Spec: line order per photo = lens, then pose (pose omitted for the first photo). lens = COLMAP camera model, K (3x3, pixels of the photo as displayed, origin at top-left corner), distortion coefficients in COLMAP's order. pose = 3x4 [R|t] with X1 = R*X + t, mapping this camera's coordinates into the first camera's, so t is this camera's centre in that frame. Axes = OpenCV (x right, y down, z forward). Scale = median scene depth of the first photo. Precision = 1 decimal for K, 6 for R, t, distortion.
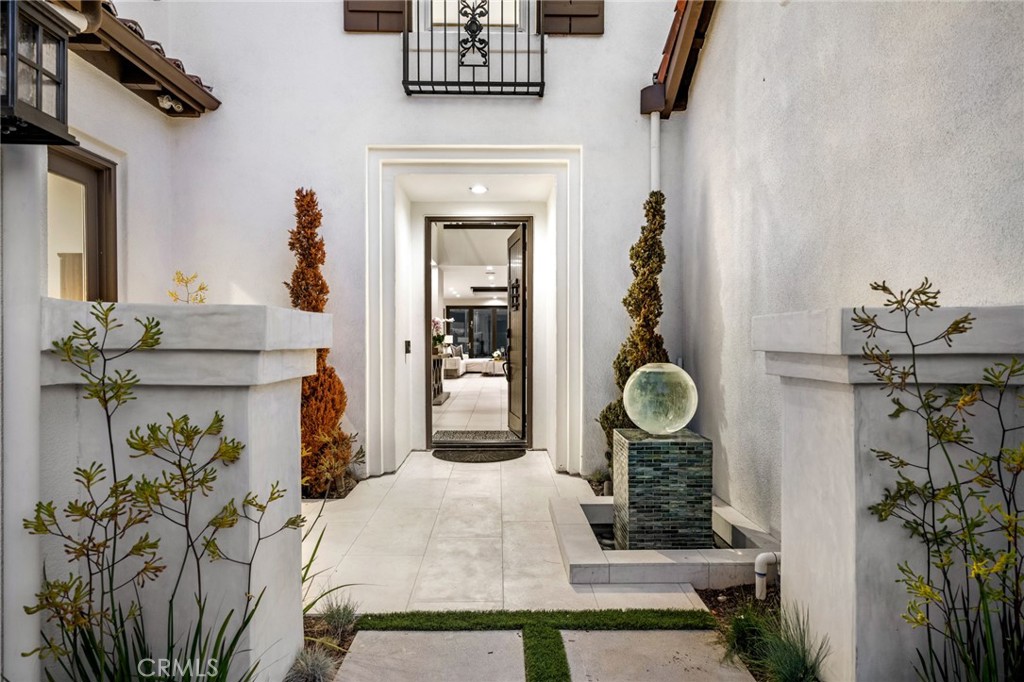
lens RADIAL K [[619.1, 0, 512.0], [0, 619.1, 341.0], [0, 0, 1]] dist [0.000262, 0.000026]
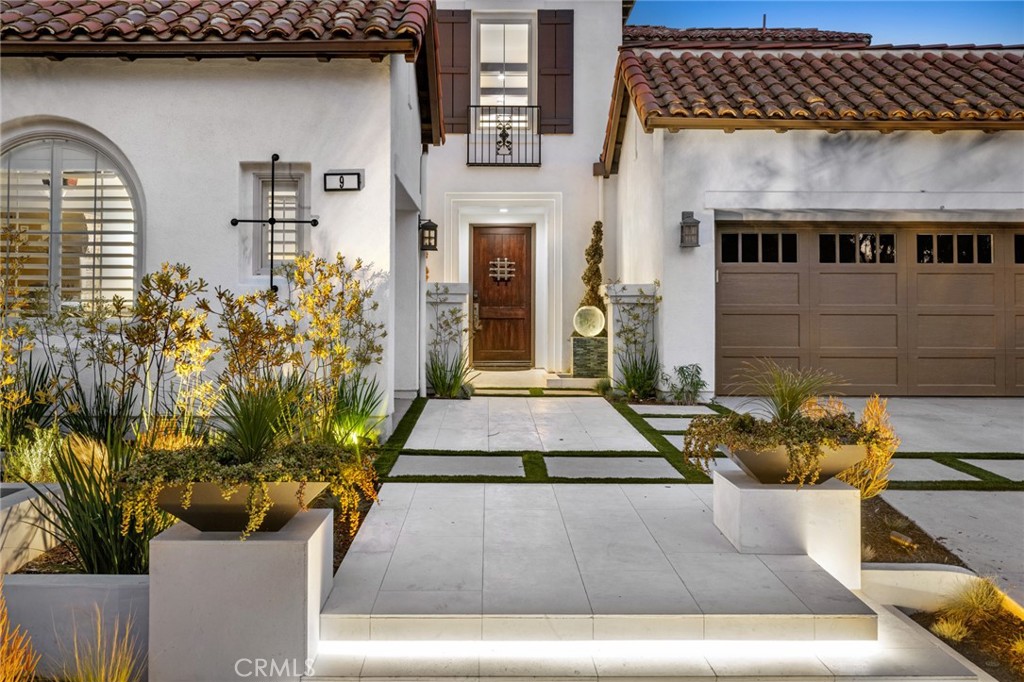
lens RADIAL K [[977.8, 0, 512.0], [0, 977.8, 341.0], [0, 0, 1]] dist [-0.000057, -0.000041]
pose [[0.999987, 0.003087, 0.004061, -0.047198], [-0.003172, 0.999769, 0.021250, 0.068178], [-0.003995, -0.021262, 0.999766, -2.021307]]
